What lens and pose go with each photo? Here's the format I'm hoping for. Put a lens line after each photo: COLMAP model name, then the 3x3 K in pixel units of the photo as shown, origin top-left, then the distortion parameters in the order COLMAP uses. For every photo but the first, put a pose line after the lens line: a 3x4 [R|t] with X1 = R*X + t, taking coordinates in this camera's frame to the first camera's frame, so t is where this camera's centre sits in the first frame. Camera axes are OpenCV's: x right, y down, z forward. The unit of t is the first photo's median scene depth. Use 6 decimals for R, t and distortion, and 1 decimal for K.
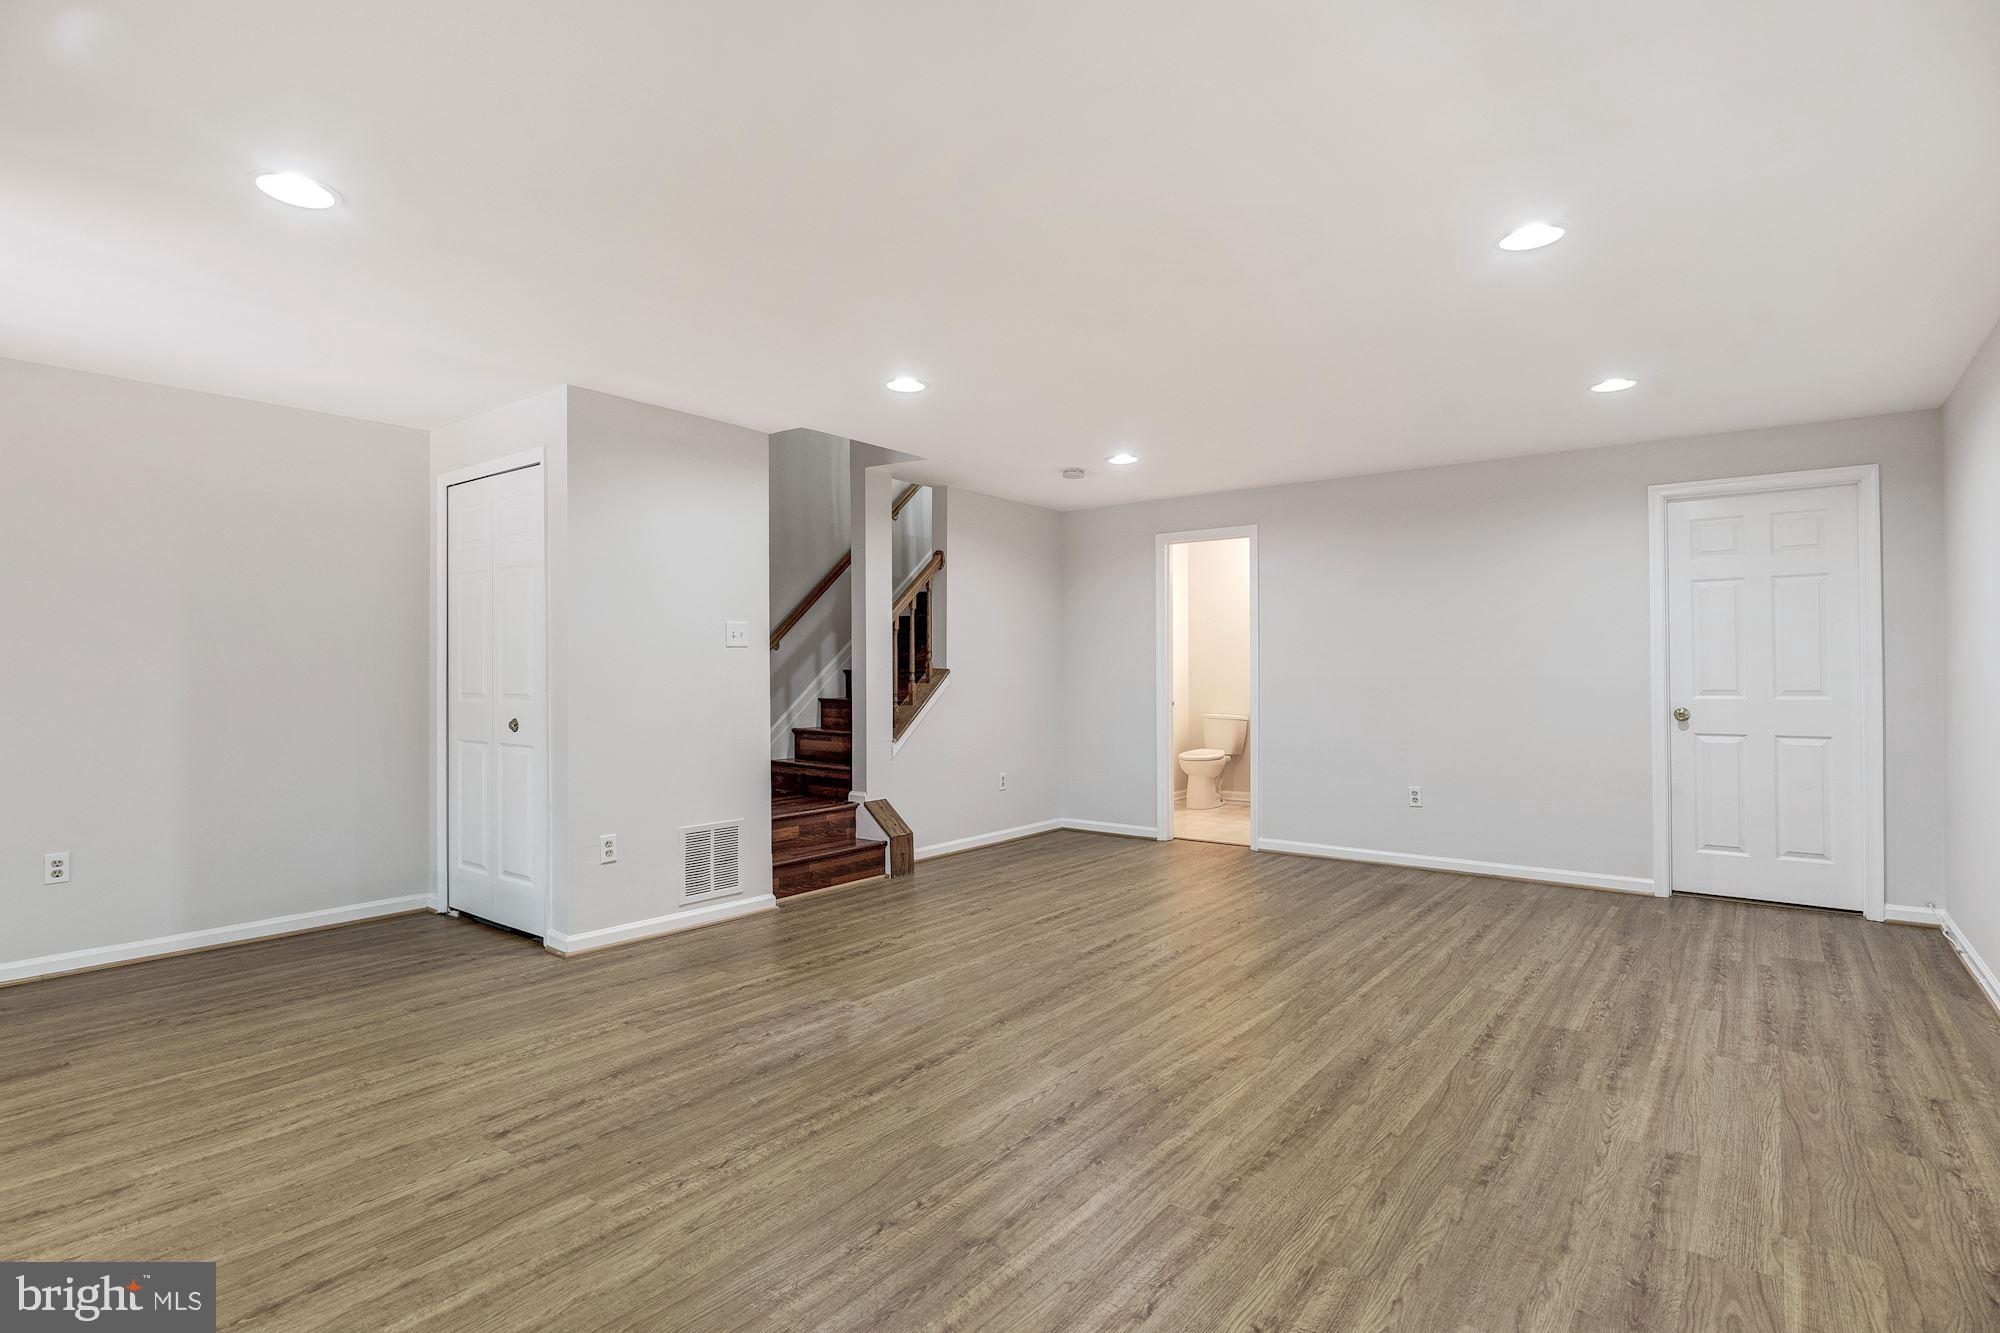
lens RADIAL K [[988.9, 0, 998.3], [0, 988.9, 659.6], [0, 0, 1]] dist [-0.007696, -0.000167]
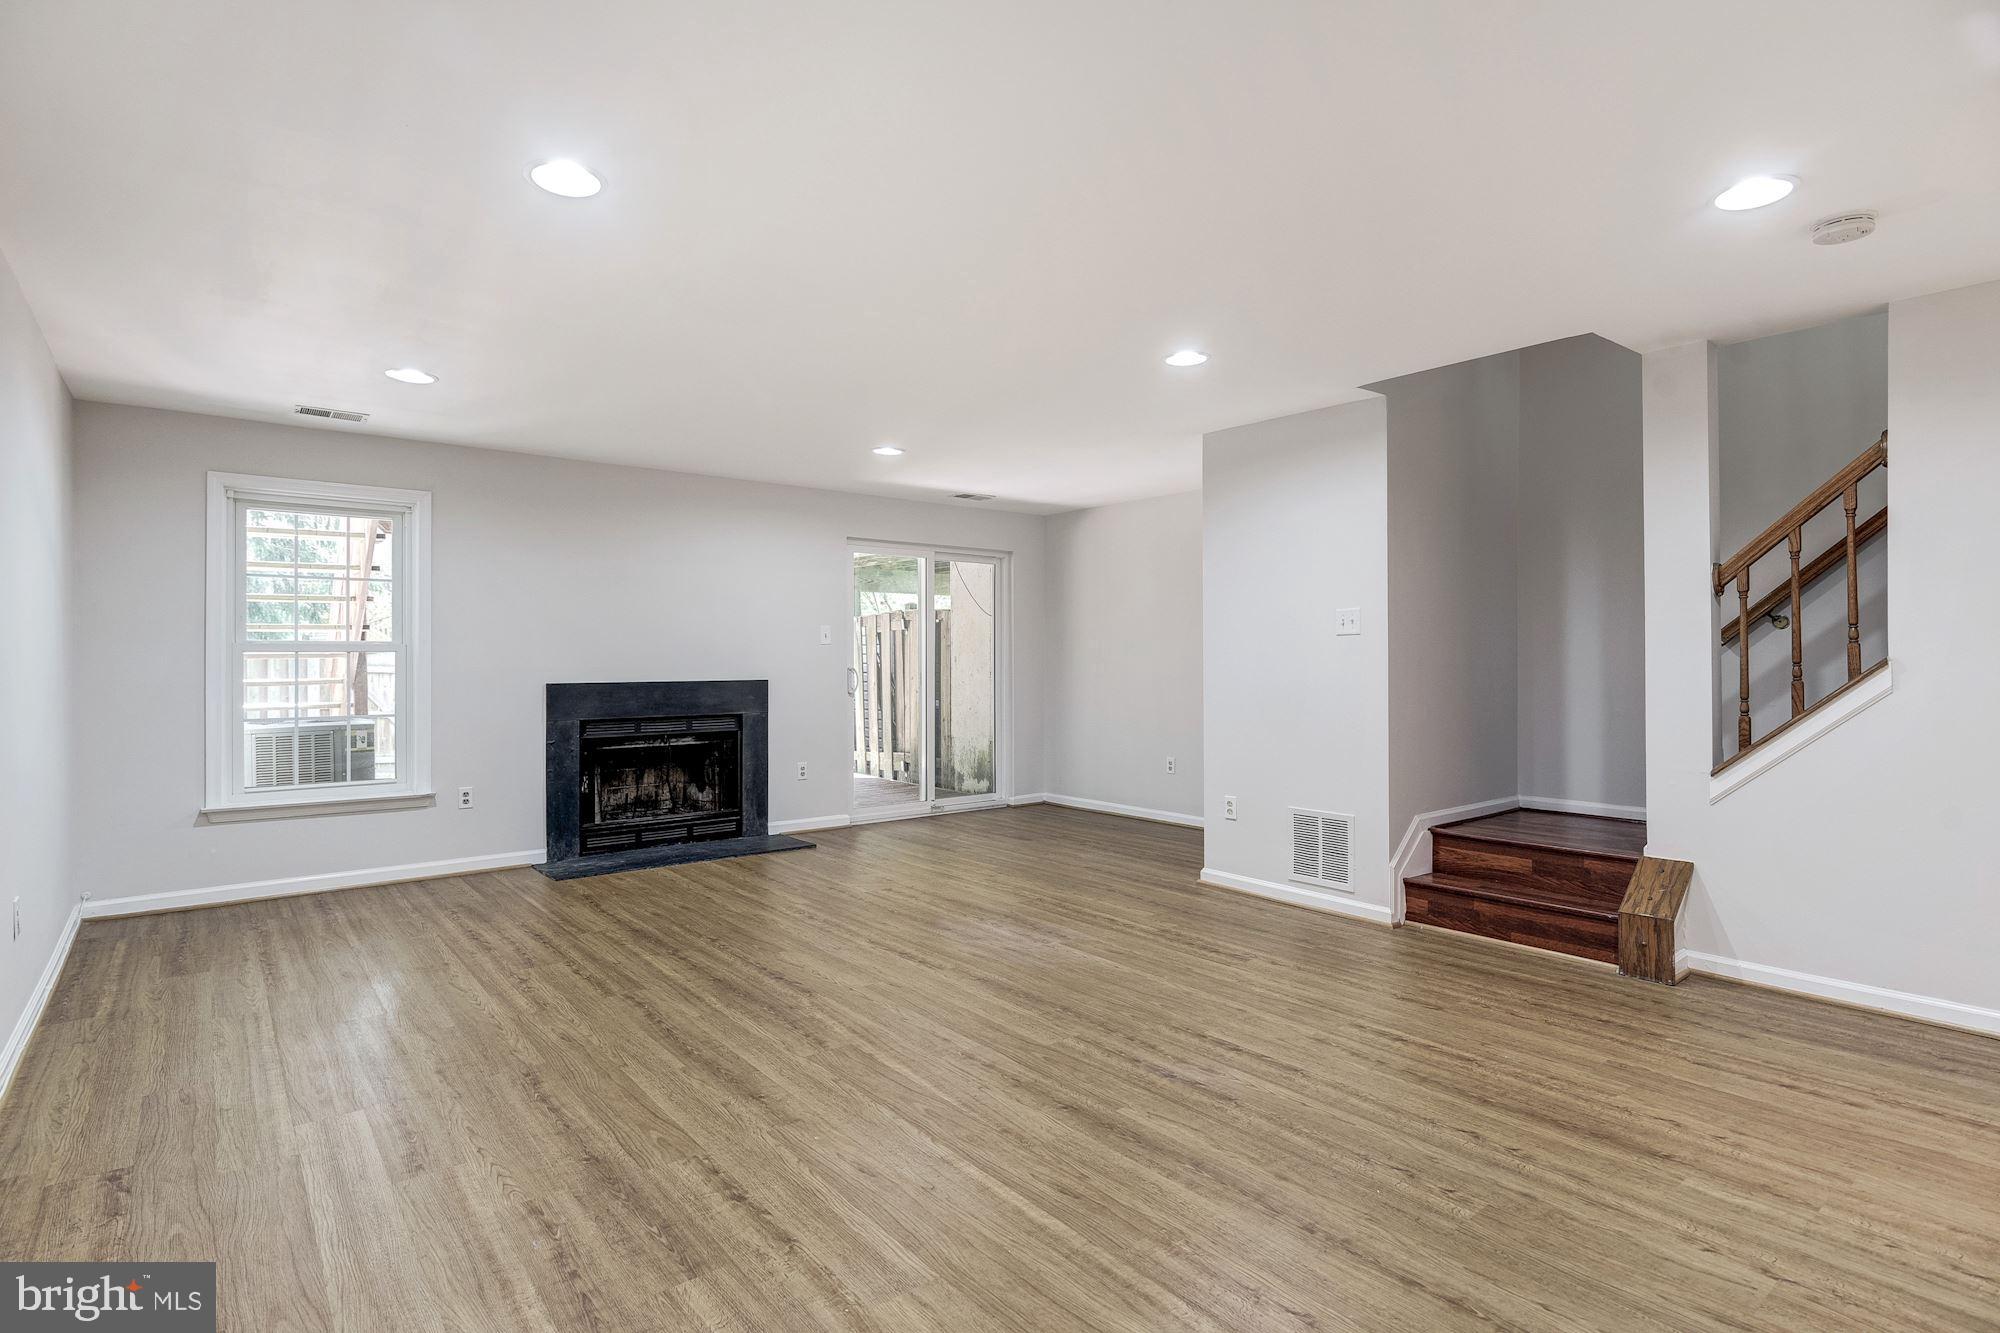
lens RADIAL K [[988.9, 0, 998.3], [0, 988.9, 659.6], [0, 0, 1]] dist [-0.007696, -0.000167]
pose [[-0.223182, 0.002977, -0.974772, 1.029312], [0.010903, 0.999940, 0.000558, 0.009625], [0.974716, -0.010503, -0.223201, 1.221344]]
